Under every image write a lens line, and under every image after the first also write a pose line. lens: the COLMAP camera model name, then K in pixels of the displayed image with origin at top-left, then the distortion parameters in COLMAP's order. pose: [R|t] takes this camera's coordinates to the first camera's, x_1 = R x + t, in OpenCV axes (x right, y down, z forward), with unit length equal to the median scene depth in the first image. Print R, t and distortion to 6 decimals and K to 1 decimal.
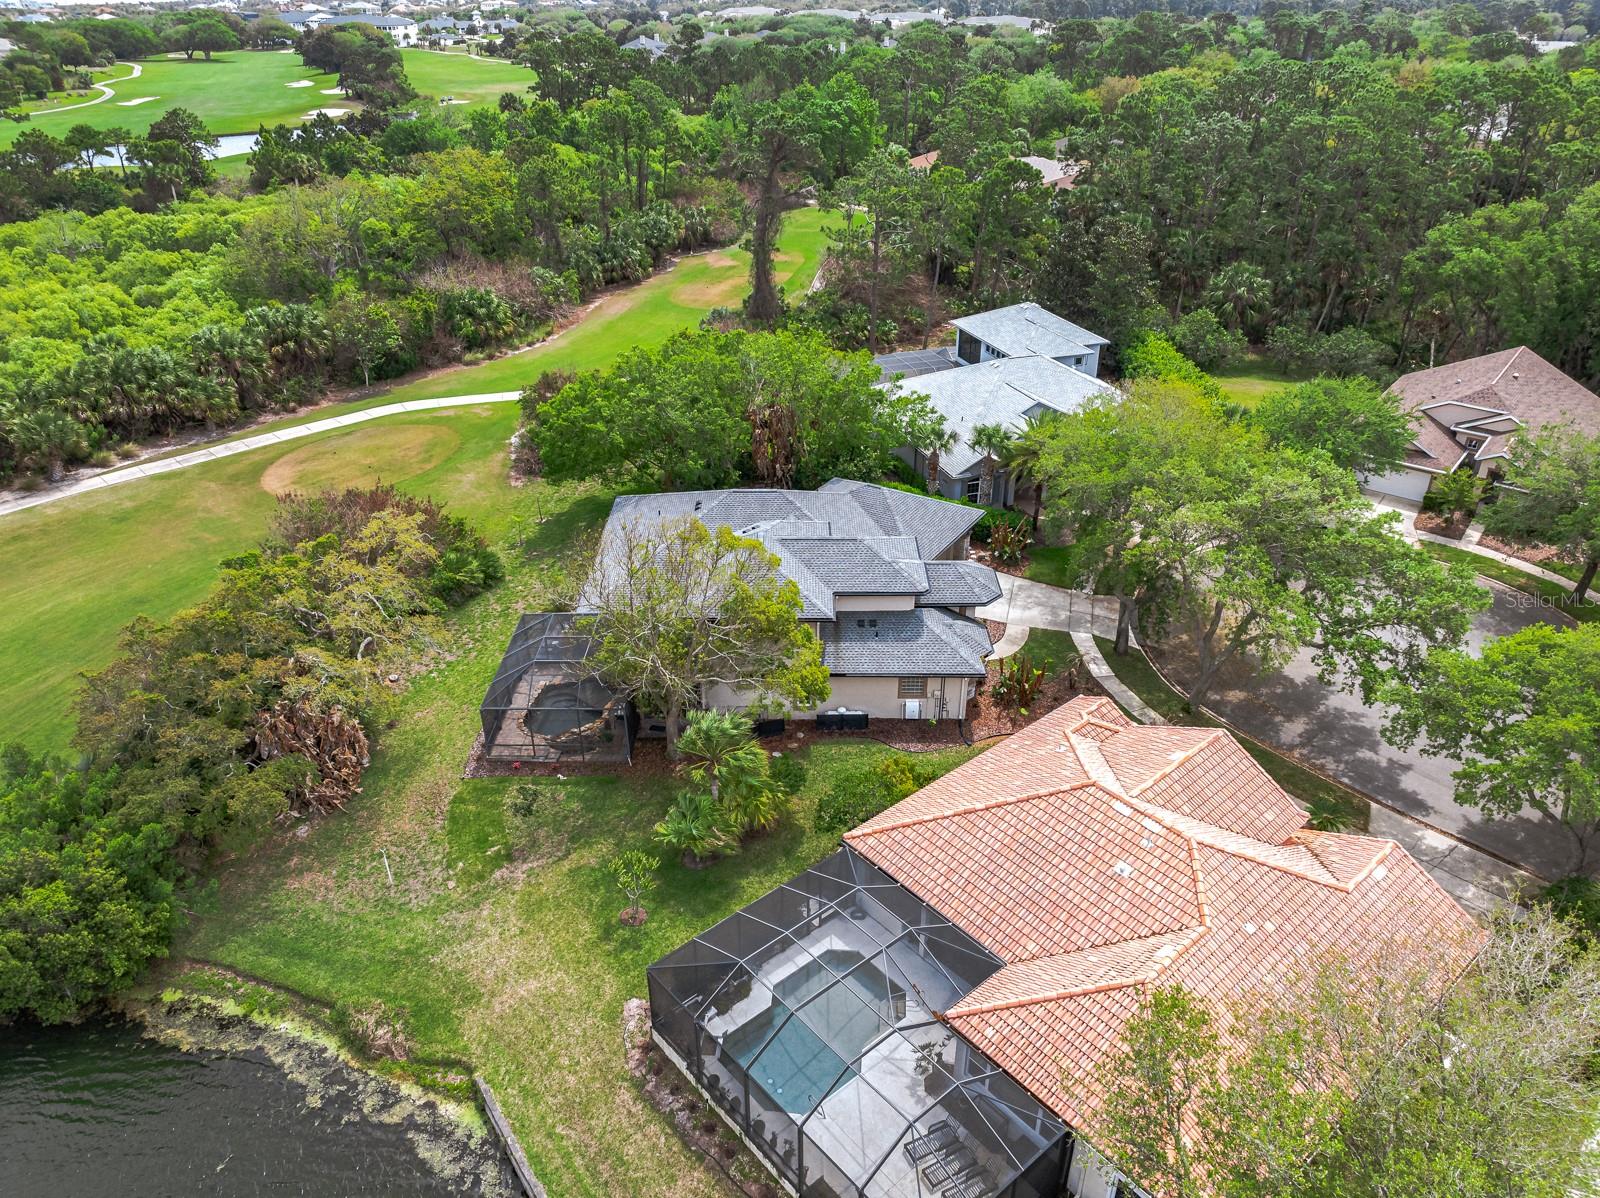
lens RADIAL K [[1140.5, 0, 800.0], [0, 1140.5, 599.0], [0, 0, 1]] dist [-0.019392, 0.015602]
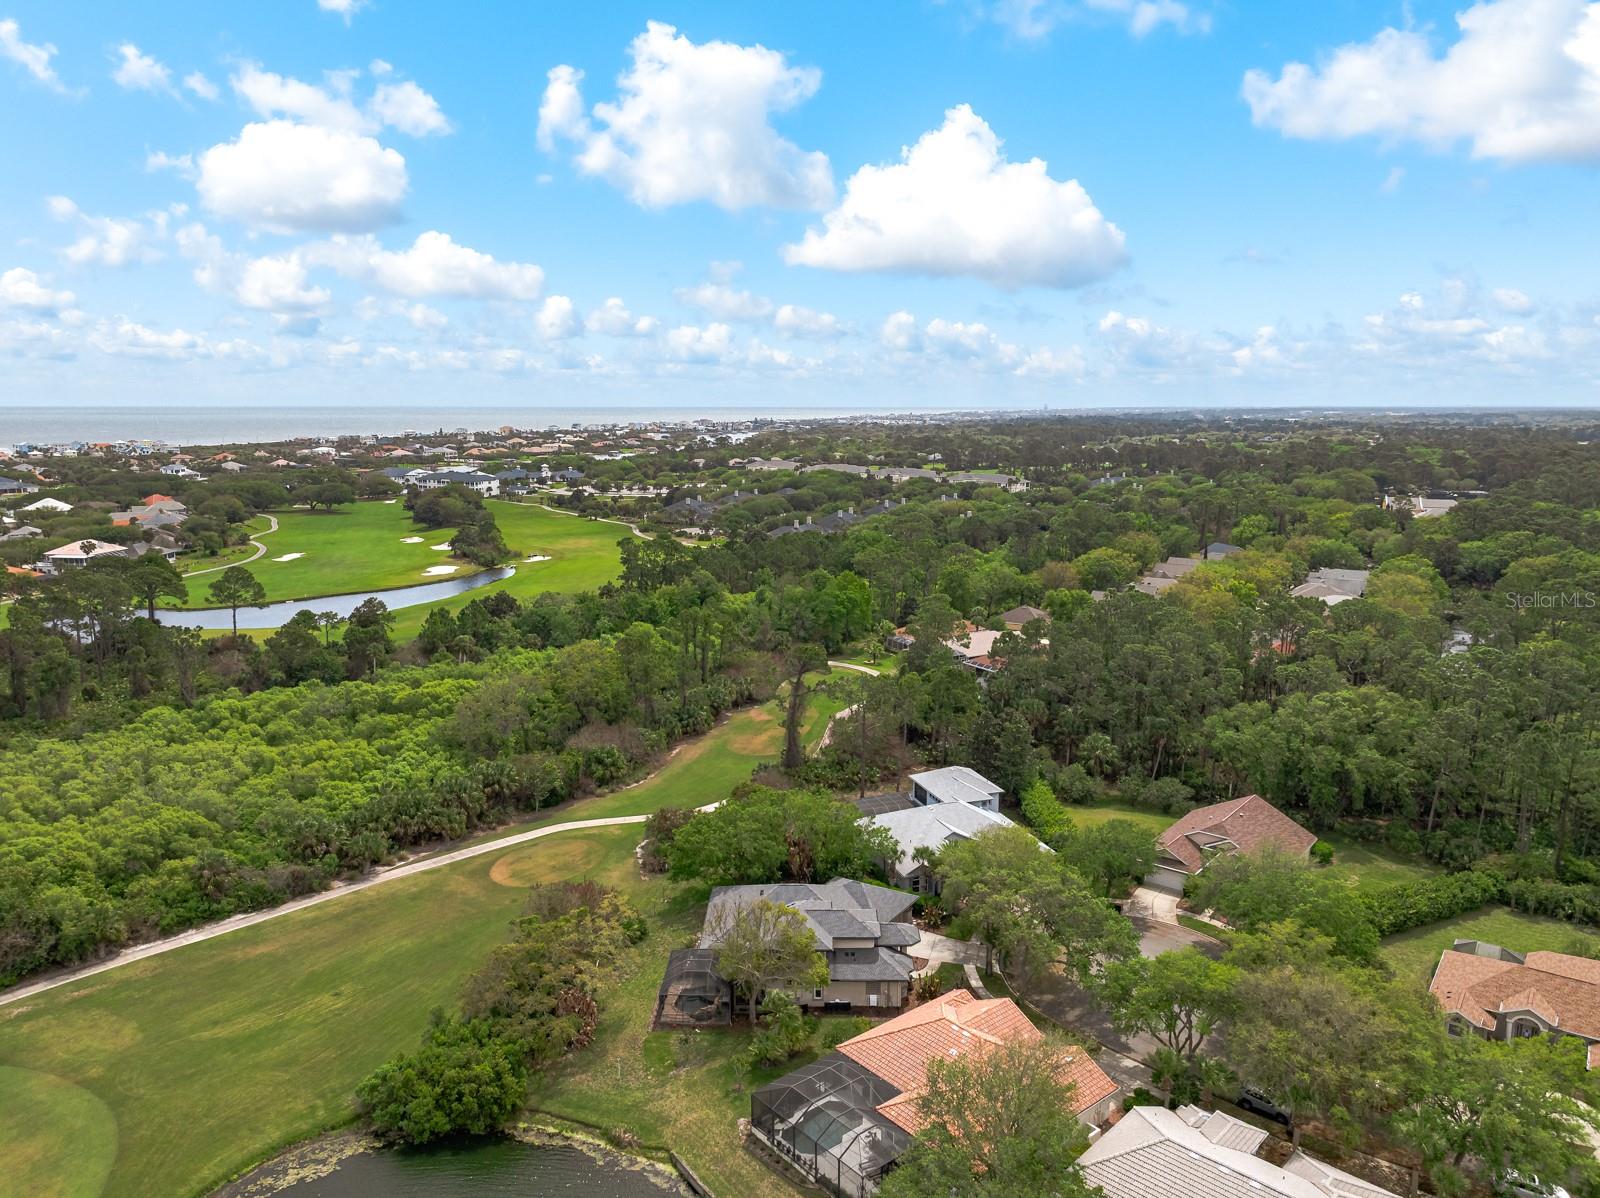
lens RADIAL K [[1140.5, 0, 800.0], [0, 1140.5, 599.0], [0, 0, 1]] dist [-0.019392, 0.015602]
pose [[0.999898, 0.001014, -0.014262, -0.000078], [-0.005632, 0.944749, -0.327747, 0.065270], [0.013141, 0.327793, 0.944658, -0.800637]]
